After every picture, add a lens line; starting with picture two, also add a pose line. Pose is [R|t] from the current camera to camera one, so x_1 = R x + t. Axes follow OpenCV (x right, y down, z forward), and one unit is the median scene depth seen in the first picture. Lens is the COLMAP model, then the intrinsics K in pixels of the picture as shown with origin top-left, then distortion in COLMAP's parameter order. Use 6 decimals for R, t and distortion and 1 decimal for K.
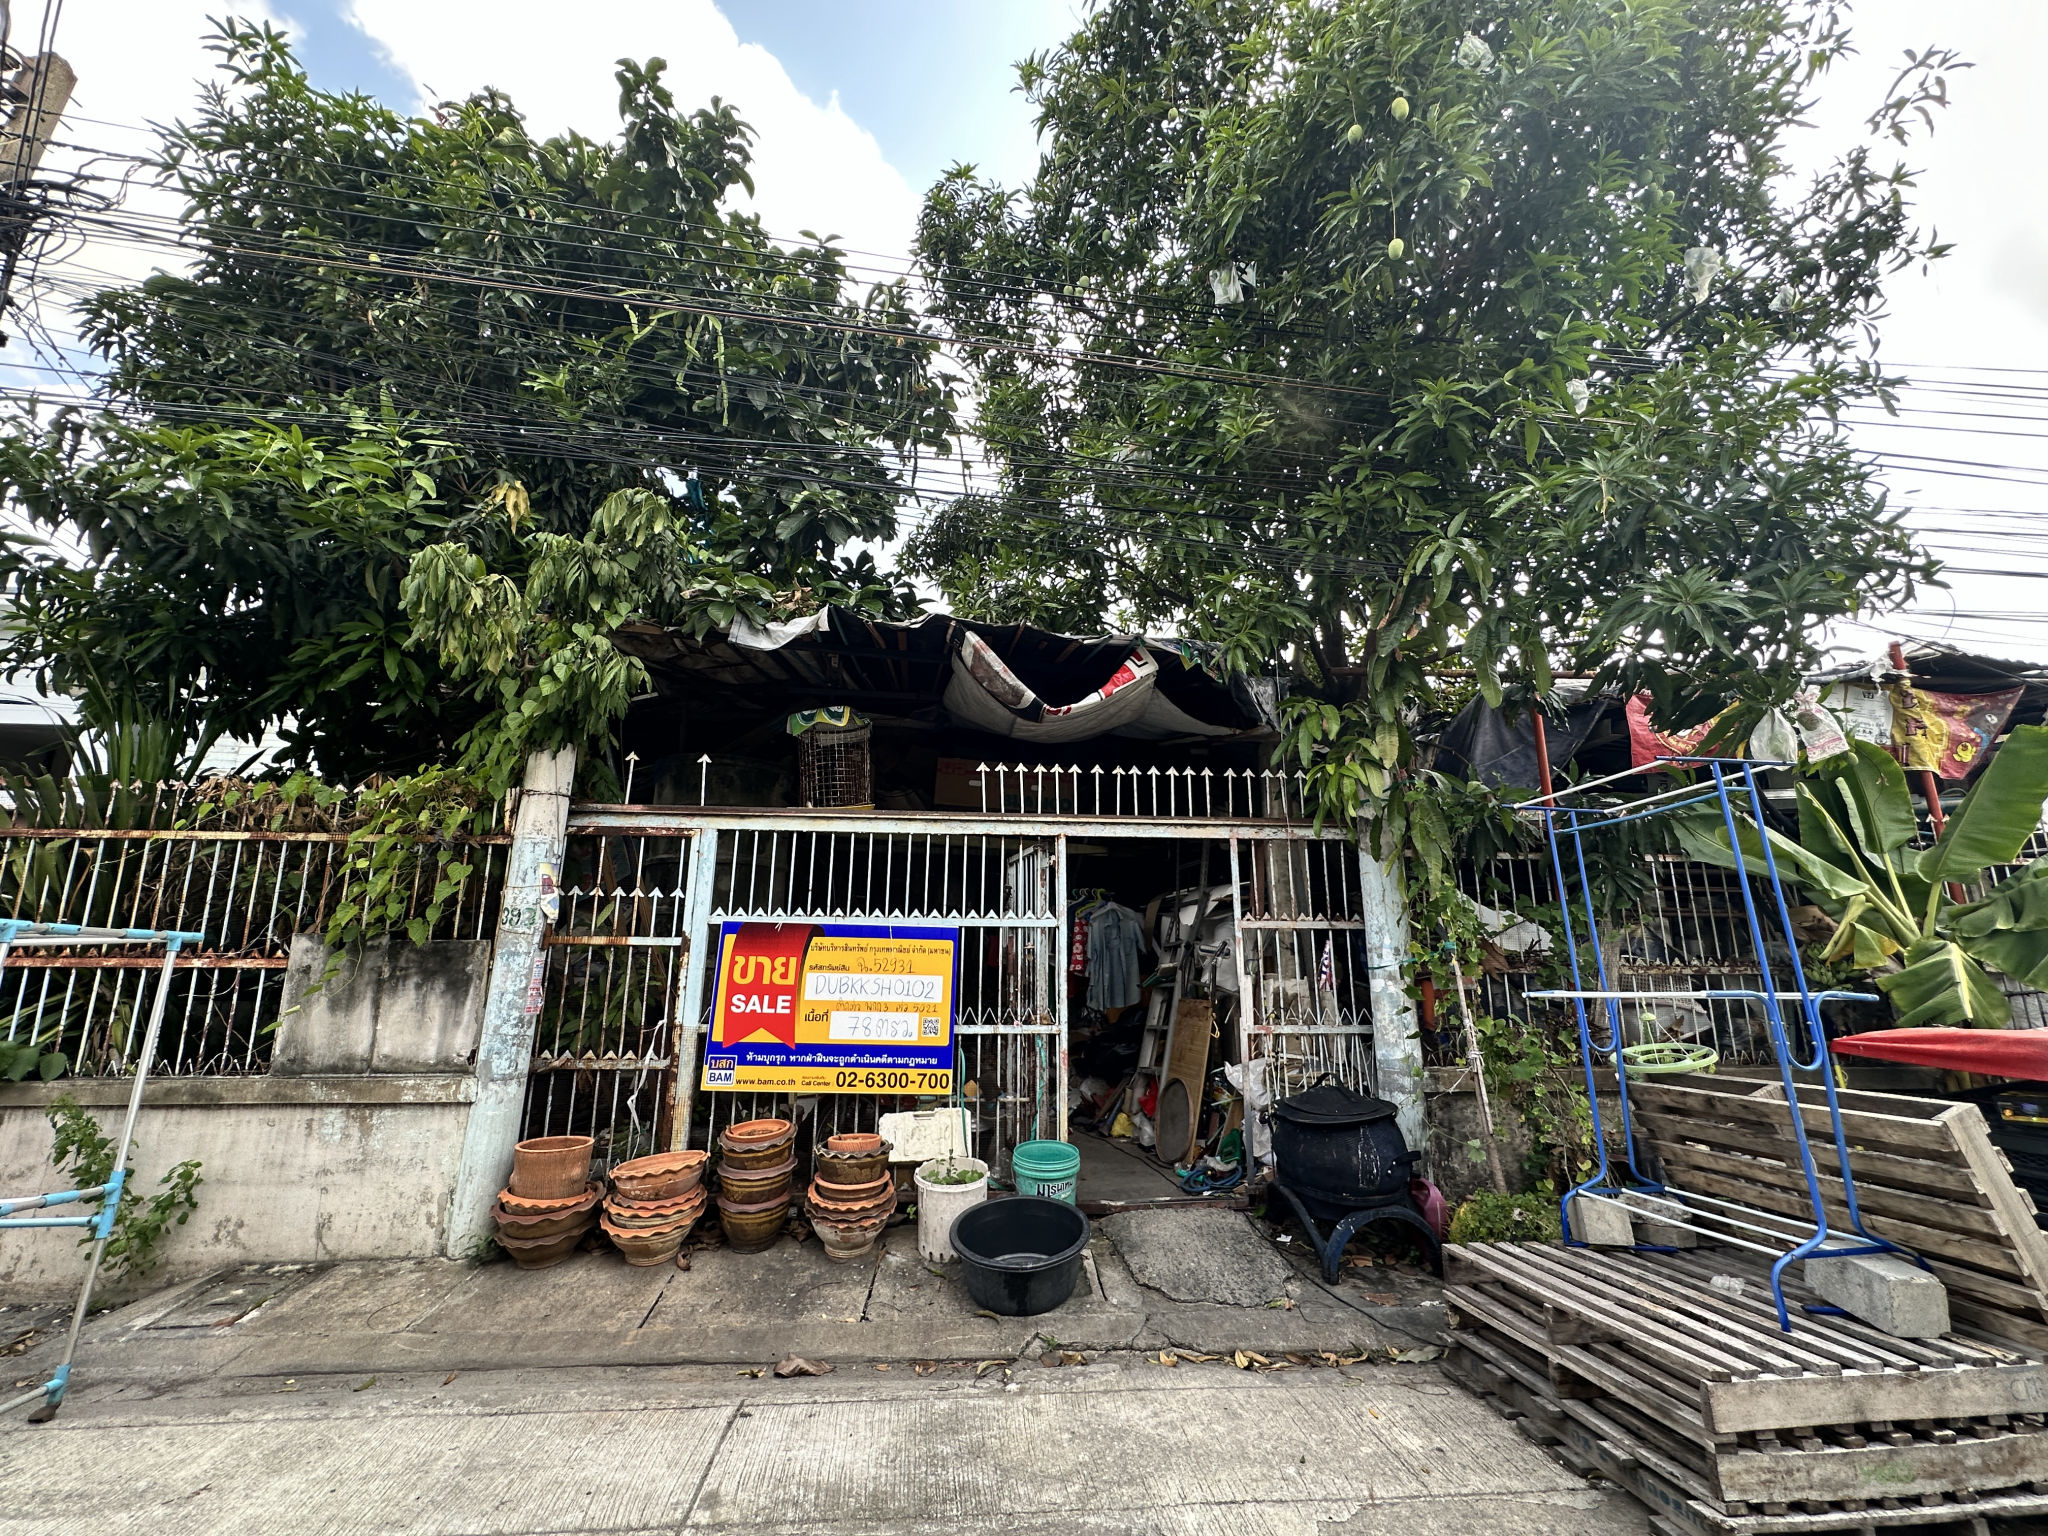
lens RADIAL K [[819.6, 0, 1024.0], [0, 819.6, 768.0], [0, 0, 1]] dist [0.000756, 0.000380]
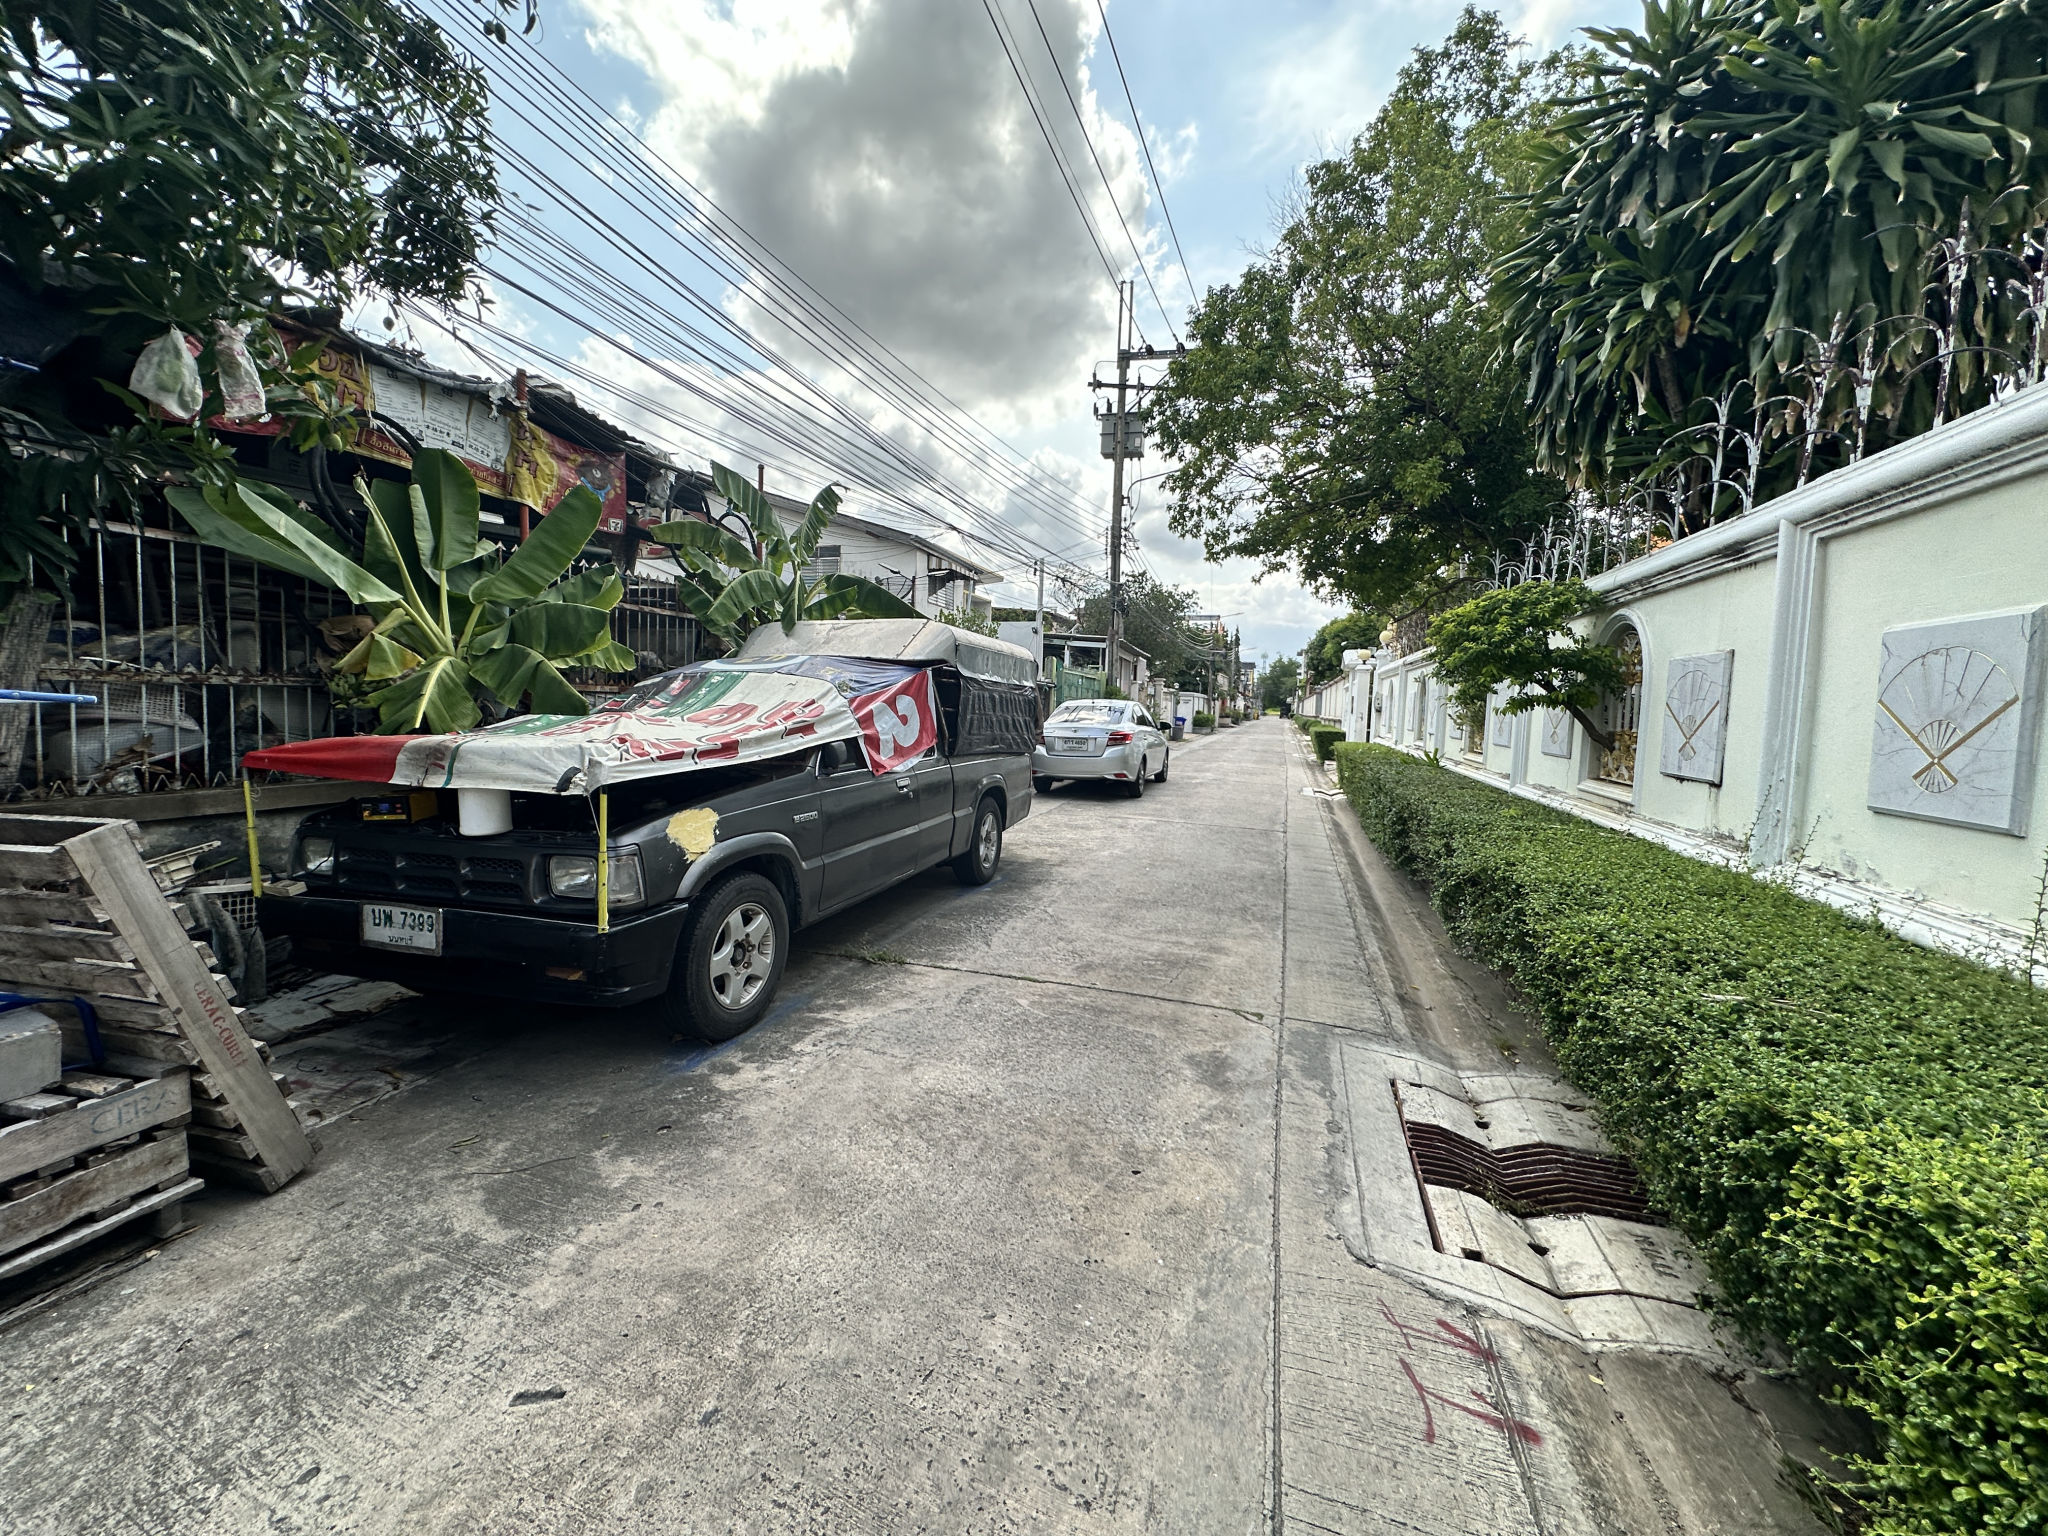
lens RADIAL K [[819.6, 0, 1024.0], [0, 819.6, 768.0], [0, 0, 1]] dist [0.000756, 0.000380]
pose [[0.379099, -0.069416, 0.922749, 0.342986], [-0.233434, 0.957758, 0.167953, 0.001491], [-0.895429, -0.279072, 0.346881, -0.043011]]
